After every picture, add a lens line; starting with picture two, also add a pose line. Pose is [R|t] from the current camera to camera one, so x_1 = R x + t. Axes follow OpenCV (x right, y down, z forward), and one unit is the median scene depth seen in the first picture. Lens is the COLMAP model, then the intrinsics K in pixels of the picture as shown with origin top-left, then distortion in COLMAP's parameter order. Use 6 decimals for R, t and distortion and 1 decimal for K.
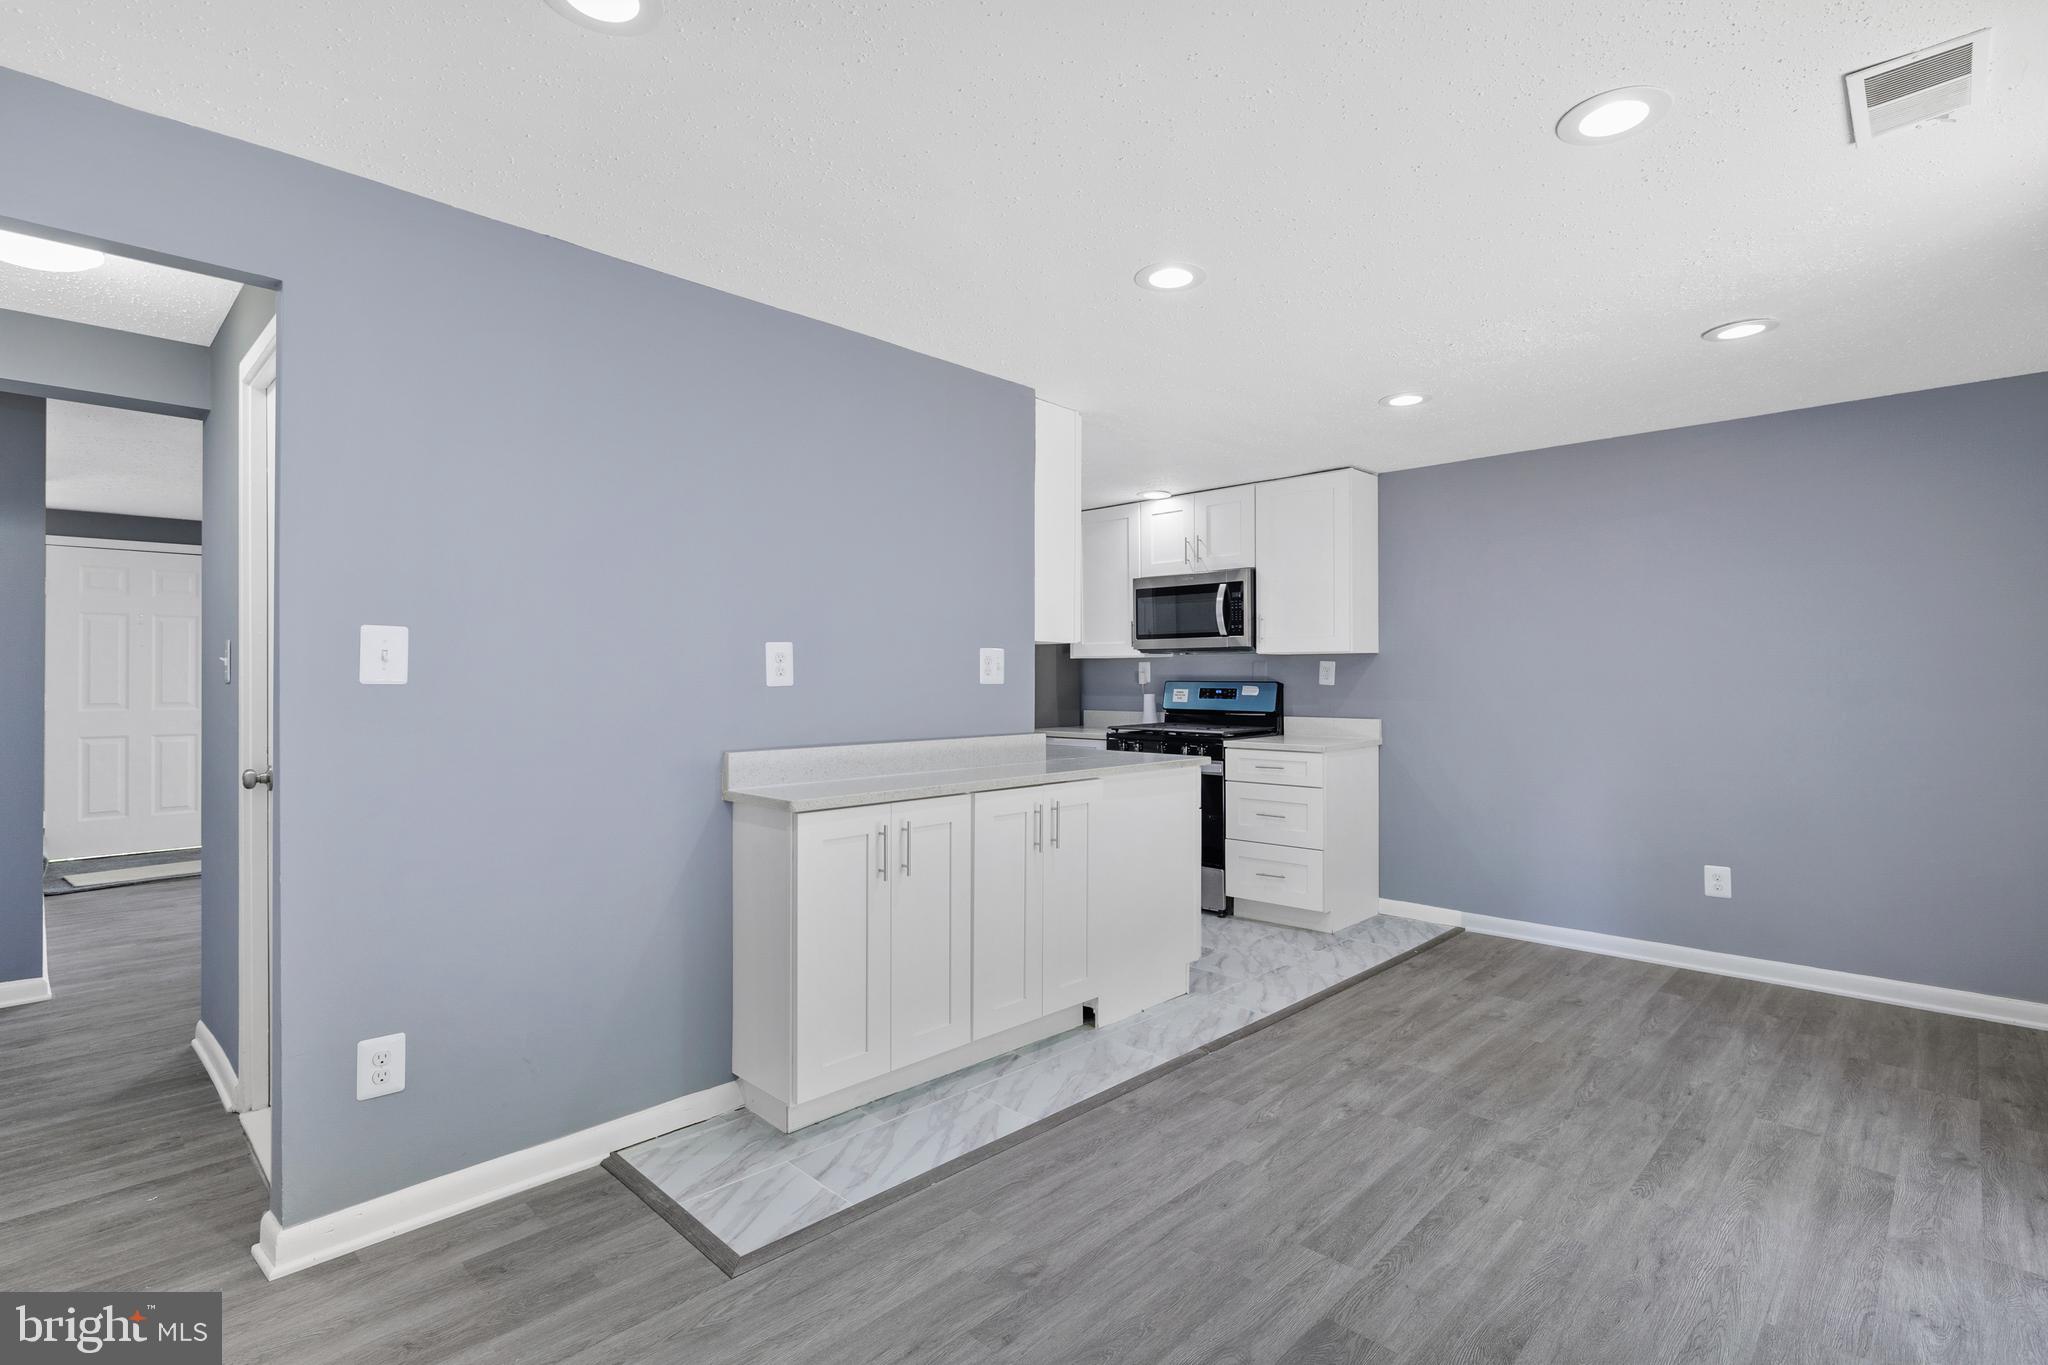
lens RADIAL K [[966.8, 0, 1017.3], [0, 966.8, 672.8], [0, 0, 1]] dist [-0.007764, 0.000946]
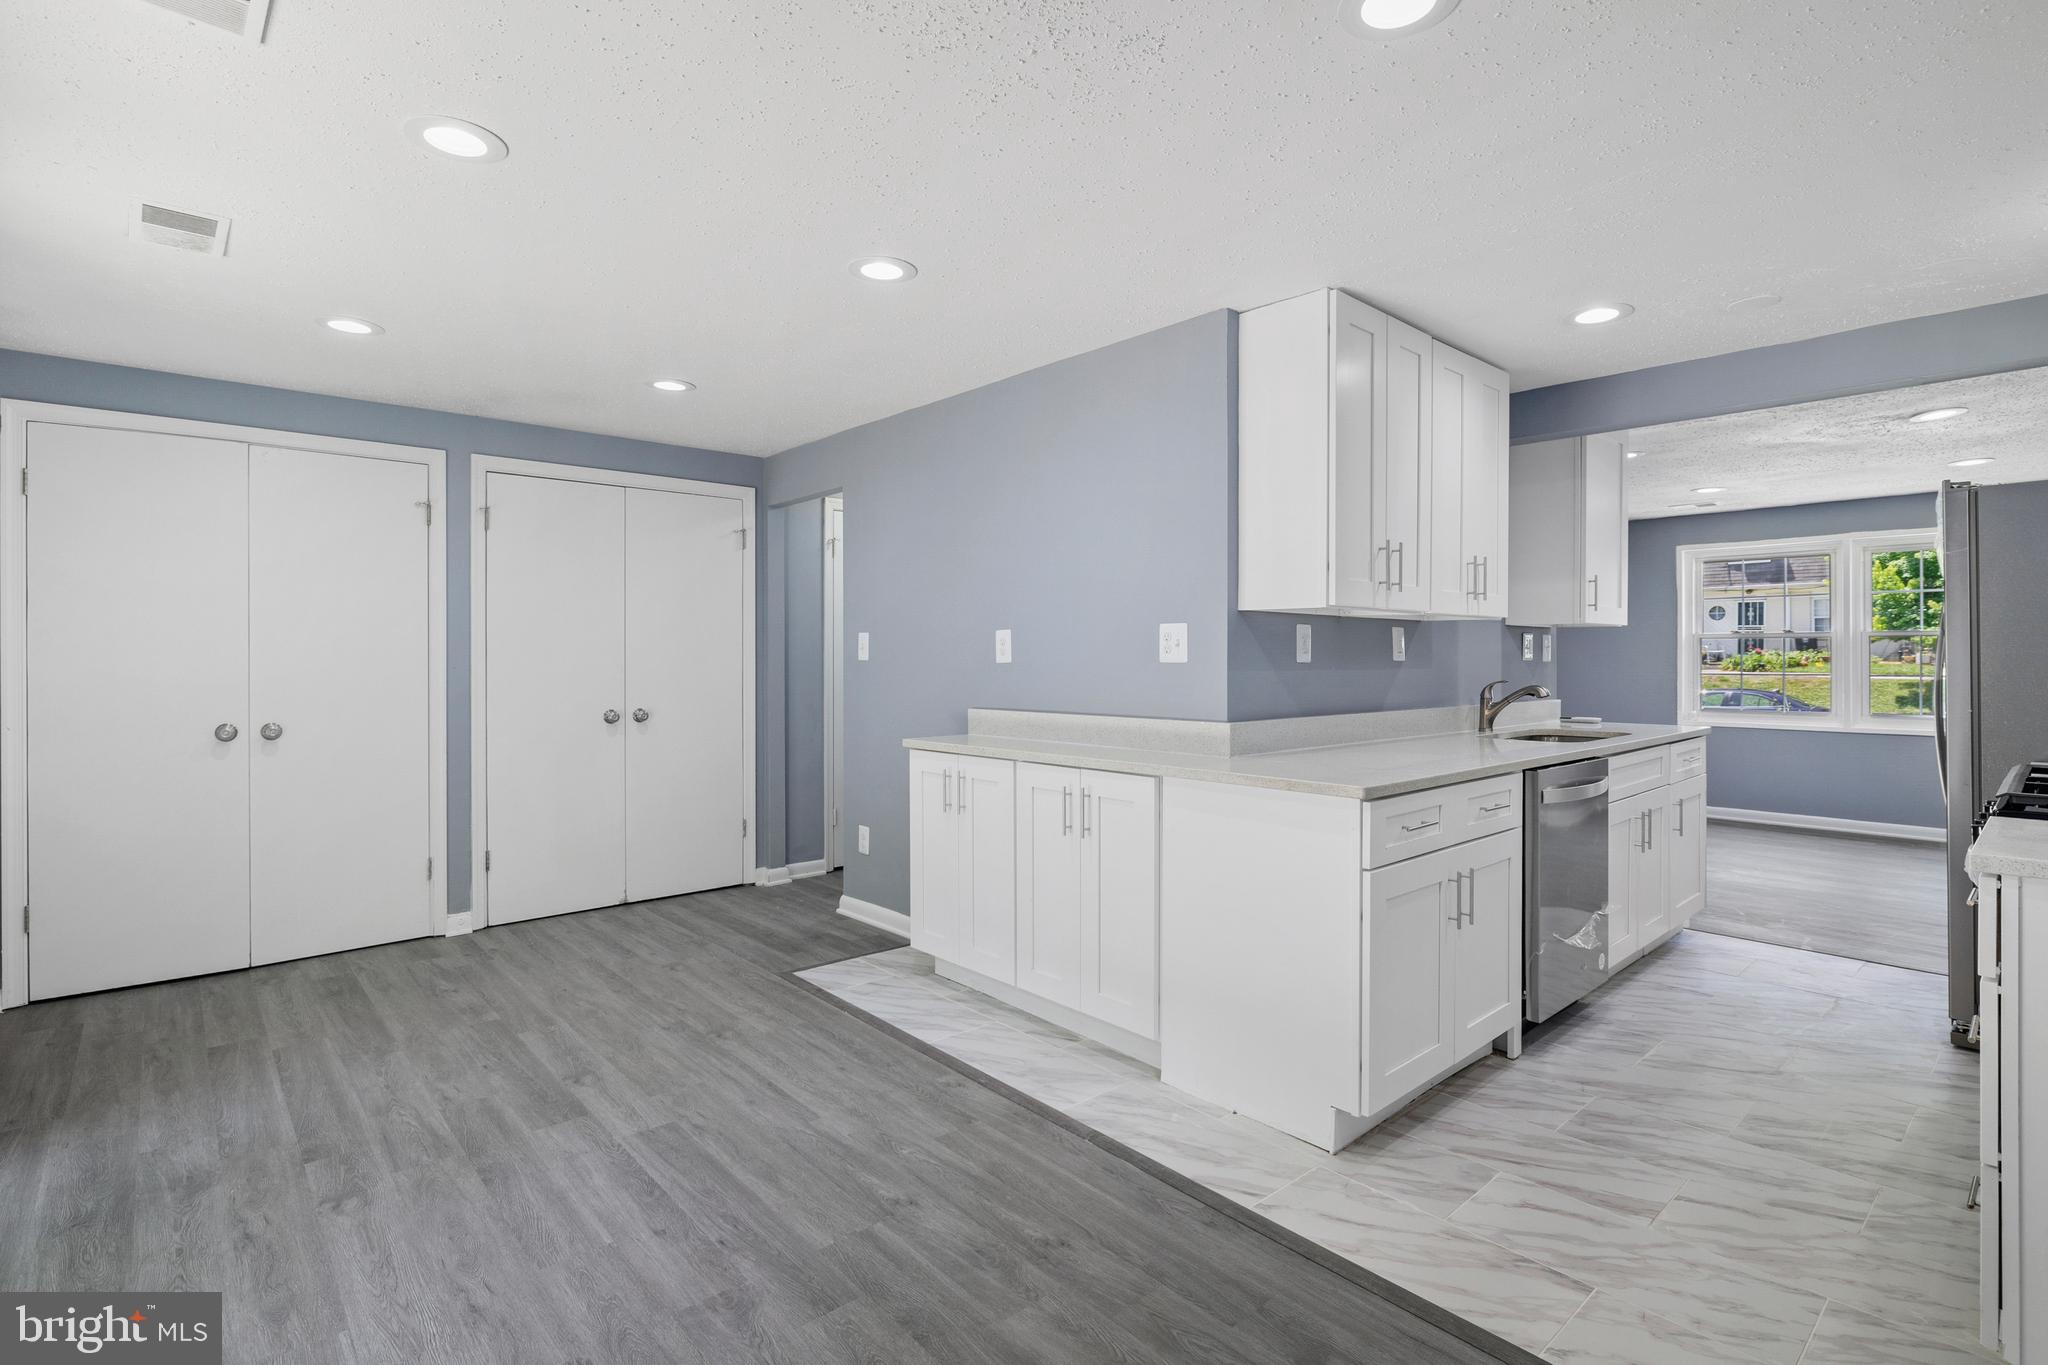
lens RADIAL K [[974.9, 0, 1028.9], [0, 974.9, 657.0], [0, 0, 1]] dist [-0.007884, 0.001156]
pose [[-0.062103, -0.001870, -0.998068, 0.908410], [0.006124, 0.999979, -0.002255, 0.007537], [0.998051, -0.006252, -0.062091, 0.929731]]
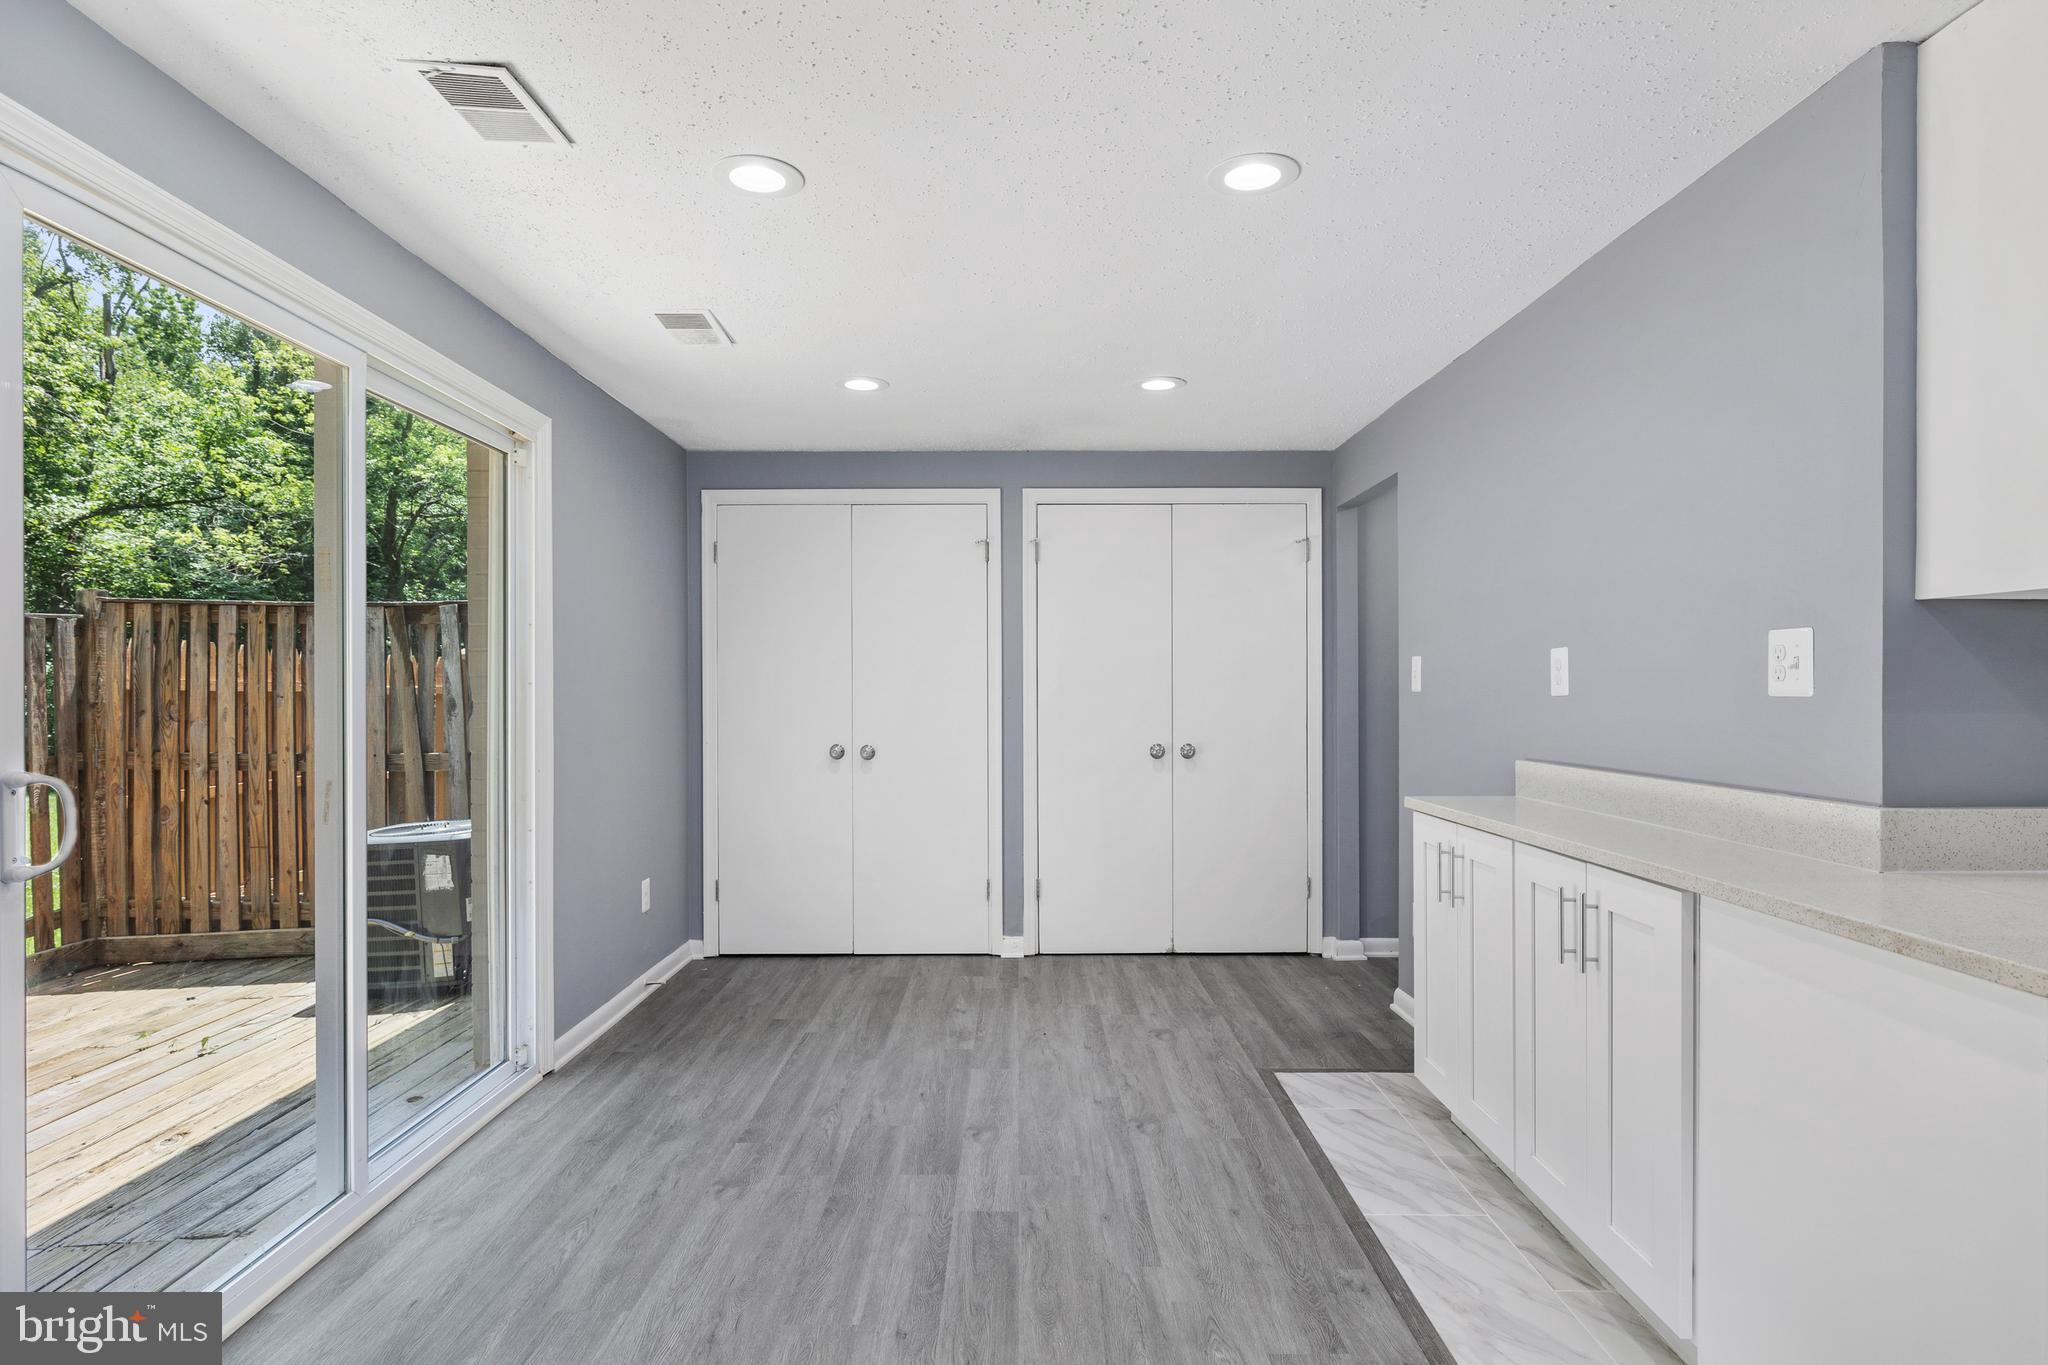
lens RADIAL K [[1058.3, 0, 1022.9], [0, 1058.3, 690.0], [0, 0, 1]] dist [-0.002034, -0.000112]
pose [[-0.708999, -0.000218, -0.705210, 0.684105], [0.003367, 0.999988, -0.003694, 0.008782], [0.705202, -0.004994, -0.708989, 1.124095]]
